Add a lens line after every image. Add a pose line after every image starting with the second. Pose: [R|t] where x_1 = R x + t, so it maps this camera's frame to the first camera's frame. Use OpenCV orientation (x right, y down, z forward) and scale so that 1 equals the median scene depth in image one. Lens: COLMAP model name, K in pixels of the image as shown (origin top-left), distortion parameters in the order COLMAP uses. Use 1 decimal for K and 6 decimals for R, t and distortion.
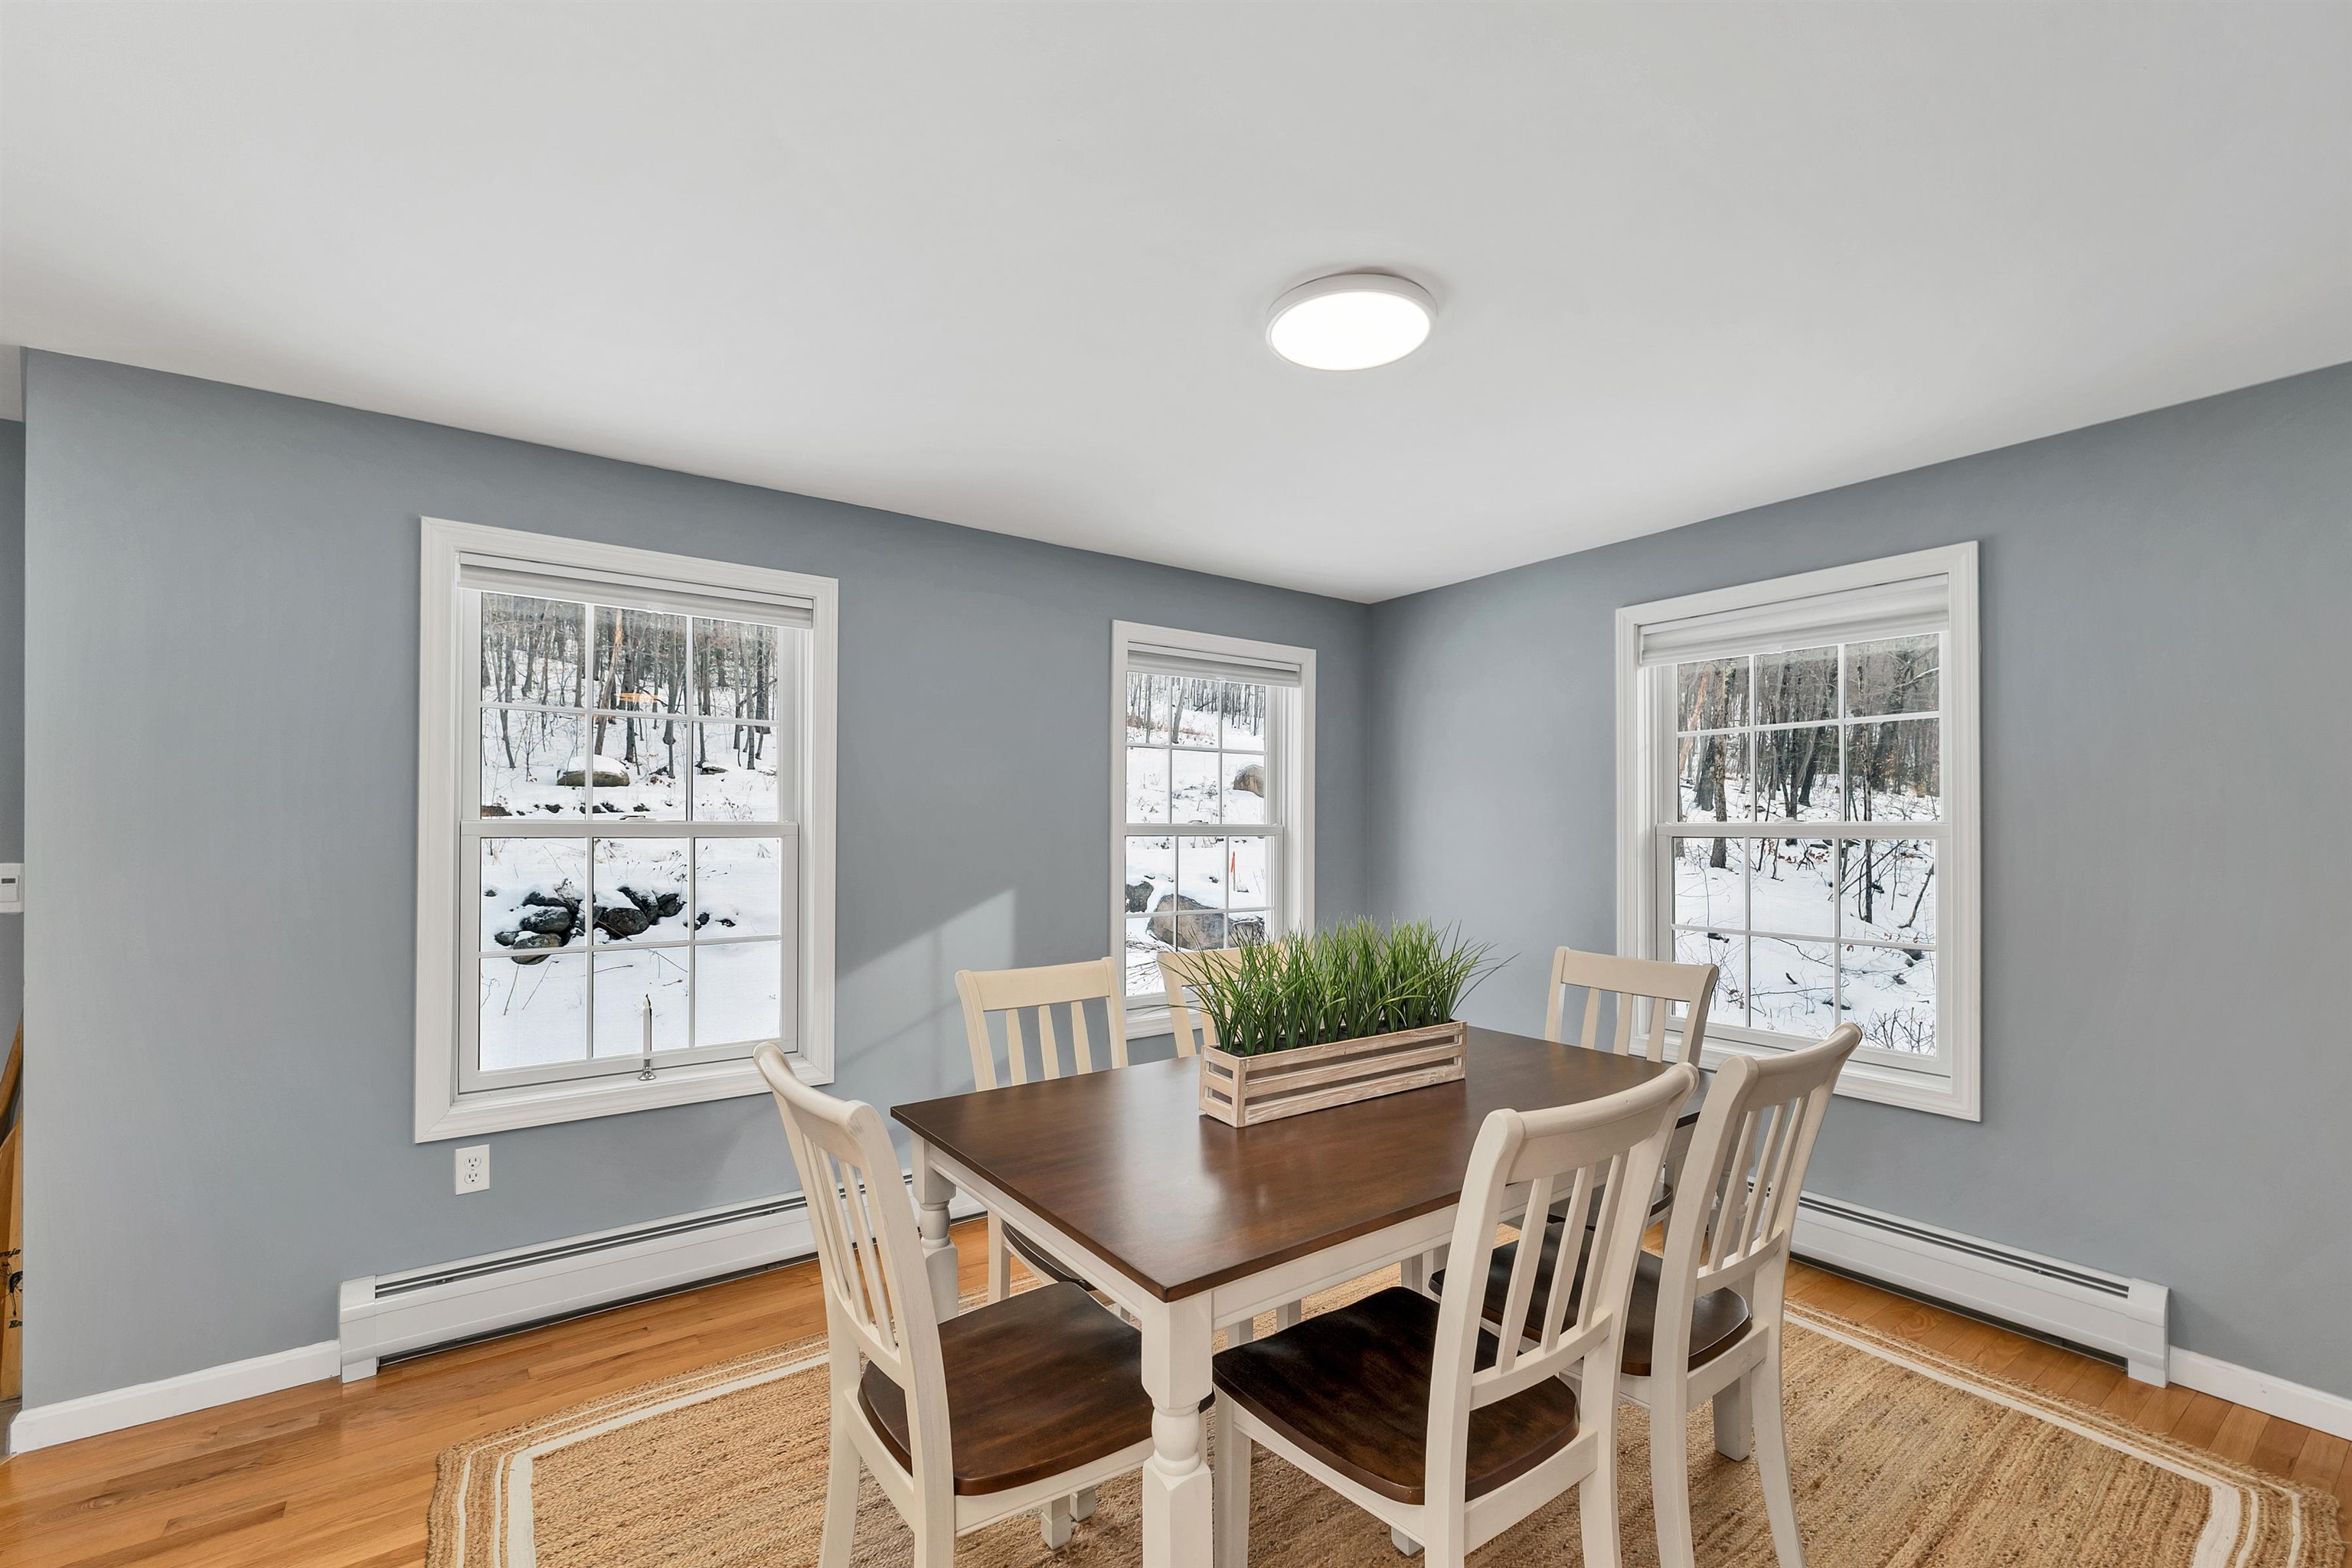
lens RADIAL K [[985.3, 0, 1179.8], [0, 985.3, 812.7], [0, 0, 1]] dist [-0.001126, -0.000608]
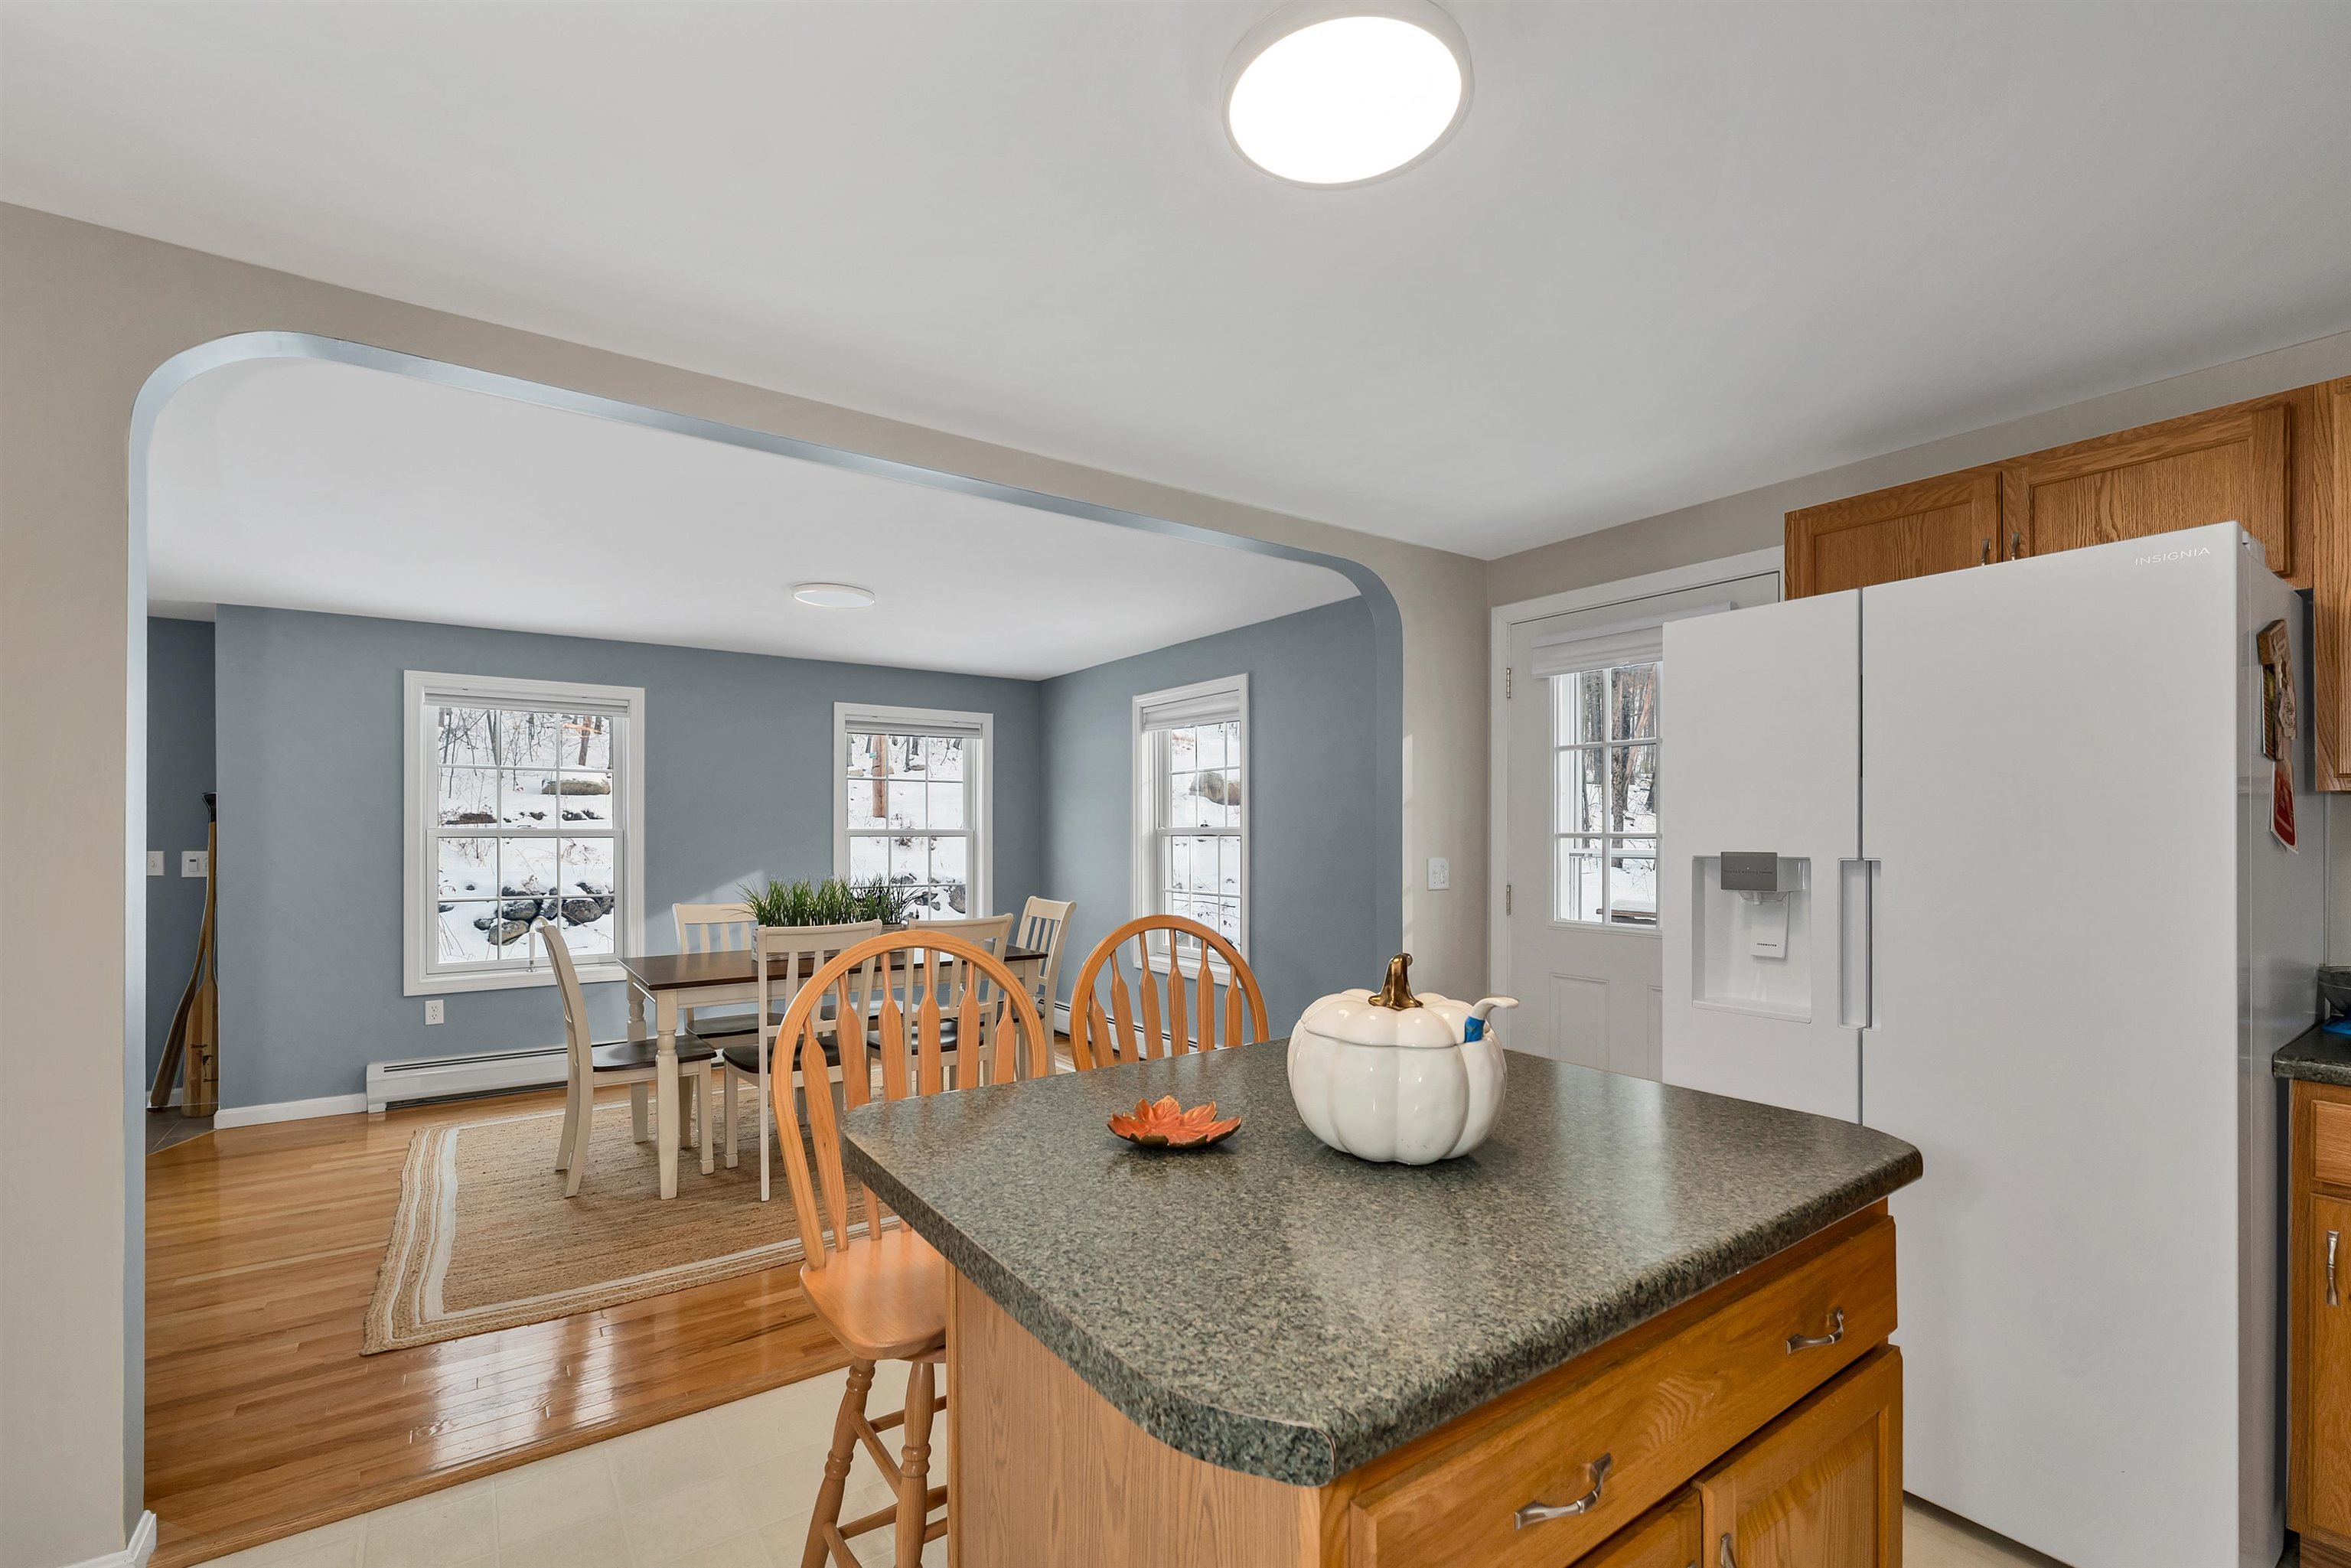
lens RADIAL K [[1014.5, 0, 1172.2], [0, 1014.5, 826.3], [0, 0, 1]] dist [0.001580, 0.000155]
pose [[0.999833, -0.003220, -0.017979, 0.442749], [0.003394, 0.999948, 0.009651, -0.006850], [0.017947, -0.009710, 0.999792, -0.556144]]
